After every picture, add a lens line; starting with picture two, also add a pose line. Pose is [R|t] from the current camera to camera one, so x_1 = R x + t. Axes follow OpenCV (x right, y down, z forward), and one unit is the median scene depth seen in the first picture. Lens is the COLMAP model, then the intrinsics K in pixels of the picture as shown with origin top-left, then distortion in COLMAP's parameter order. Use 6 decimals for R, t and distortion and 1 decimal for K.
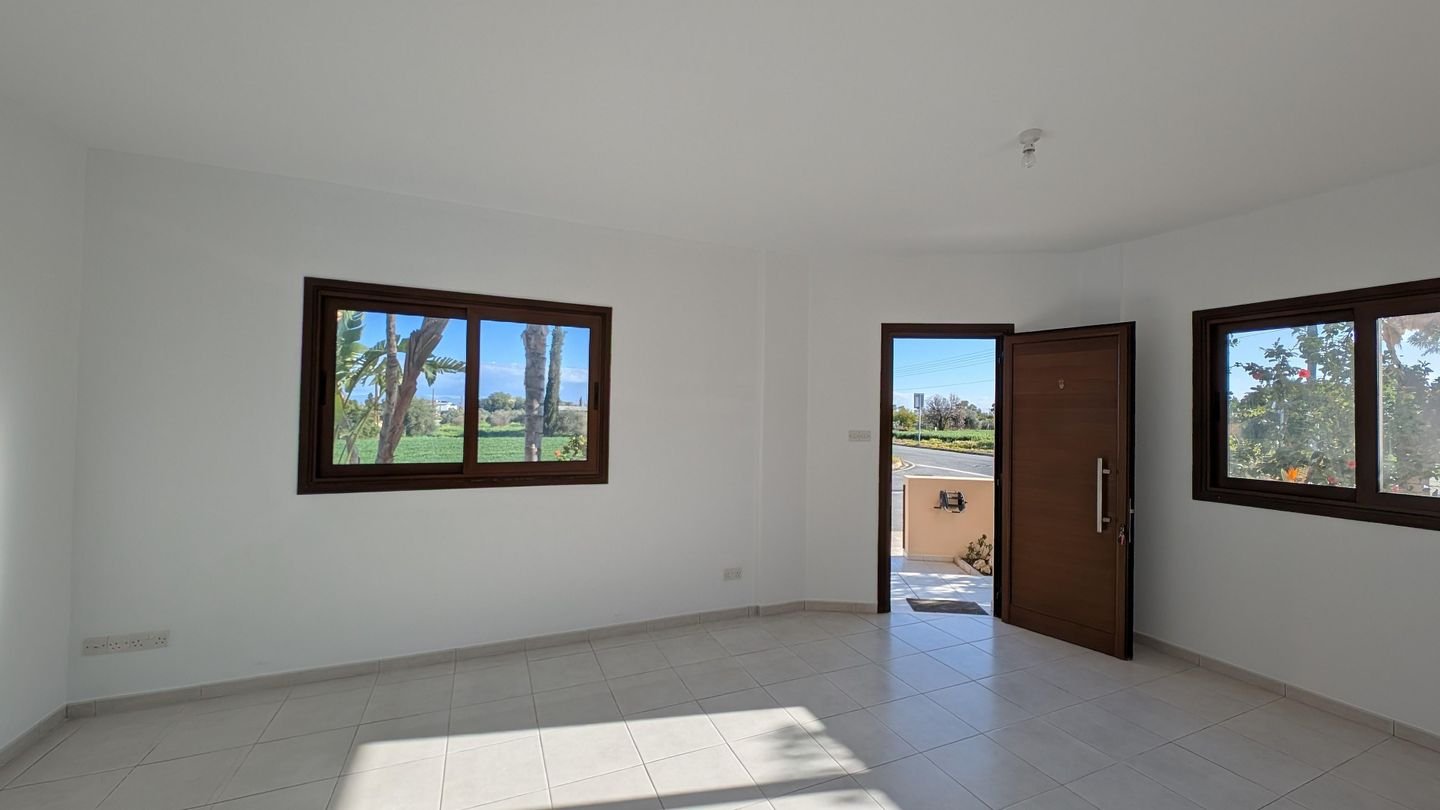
lens RADIAL K [[540.4, 0, 720.0], [0, 540.4, 405.0], [0, 0, 1]] dist [-0.001765, -0.000110]
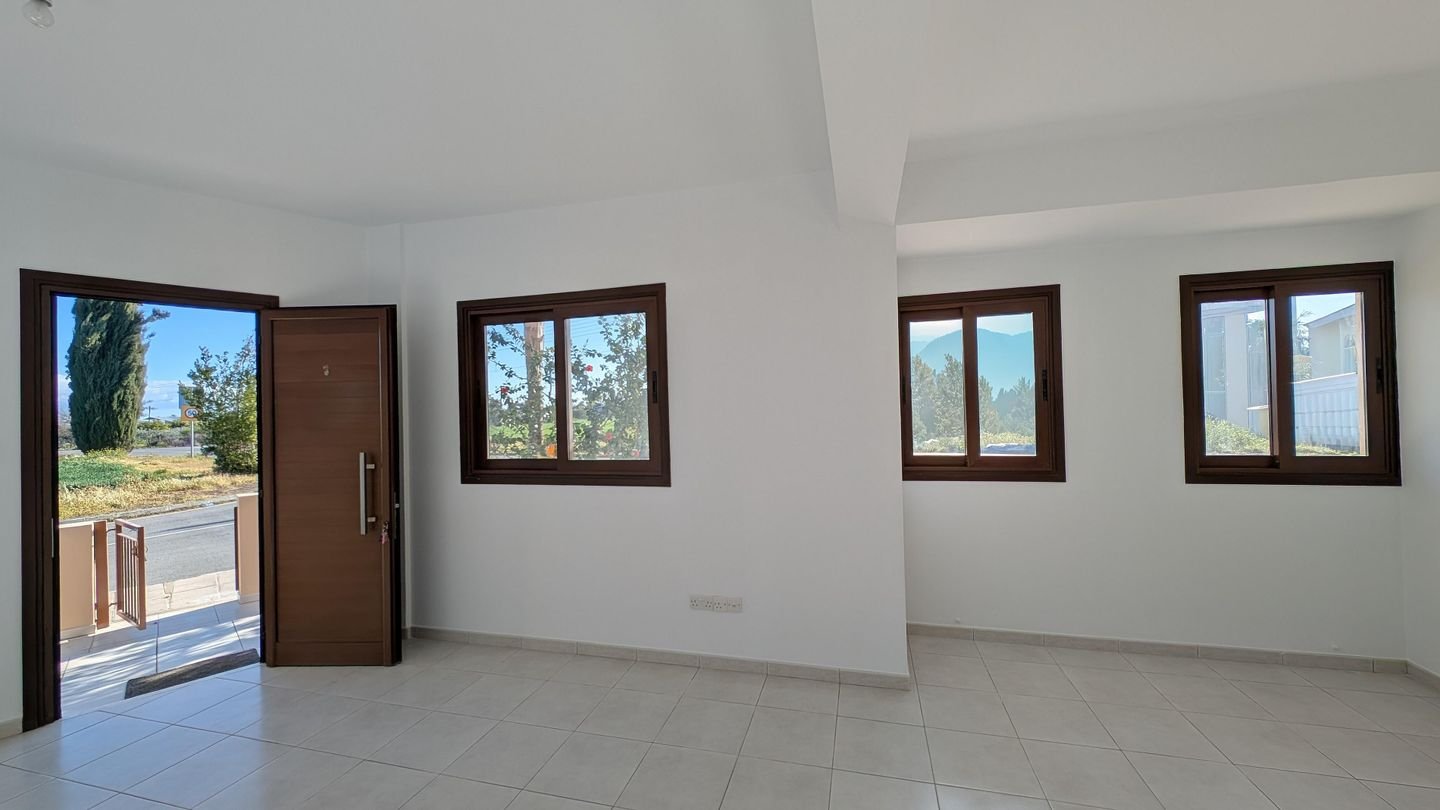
lens RADIAL K [[540.4, 0, 720.0], [0, 540.4, 405.0], [0, 0, 1]] dist [-0.001765, -0.000110]
pose [[0.617393, -0.026008, 0.786225, 0.341634], [0.023959, 0.999611, 0.014253, 0.019549], [-0.786290, 0.010038, 0.617776, -0.024208]]
